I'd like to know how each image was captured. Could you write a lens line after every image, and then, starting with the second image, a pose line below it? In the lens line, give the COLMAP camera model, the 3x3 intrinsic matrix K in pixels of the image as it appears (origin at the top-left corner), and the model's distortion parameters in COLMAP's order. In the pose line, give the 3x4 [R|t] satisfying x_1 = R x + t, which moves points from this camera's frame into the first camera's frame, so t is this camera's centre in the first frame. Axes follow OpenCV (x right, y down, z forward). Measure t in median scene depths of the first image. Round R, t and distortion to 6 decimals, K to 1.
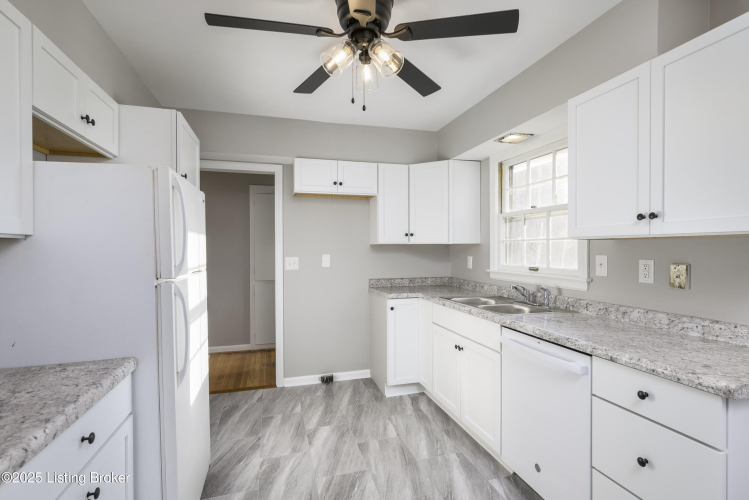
lens RADIAL K [[380.3, 0, 374.2], [0, 380.3, 250.6], [0, 0, 1]] dist [-0.033977, -0.000821]
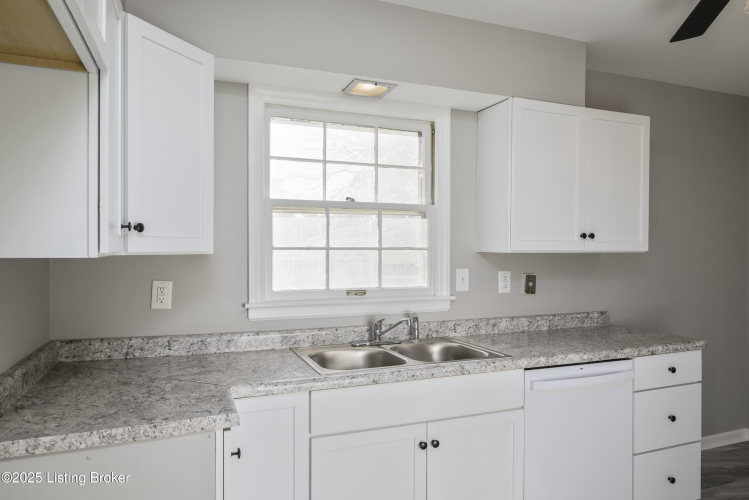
lens RADIAL K [[476.0, 0, 371.1], [0, 476.0, 250.4], [0, 0, 1]] dist [-0.041522, 0.001763]
pose [[-0.073036, -0.005348, 0.997315, -0.542786], [0.002586, 0.999981, 0.005552, -0.039718], [-0.997326, 0.002985, -0.073020, 1.320778]]
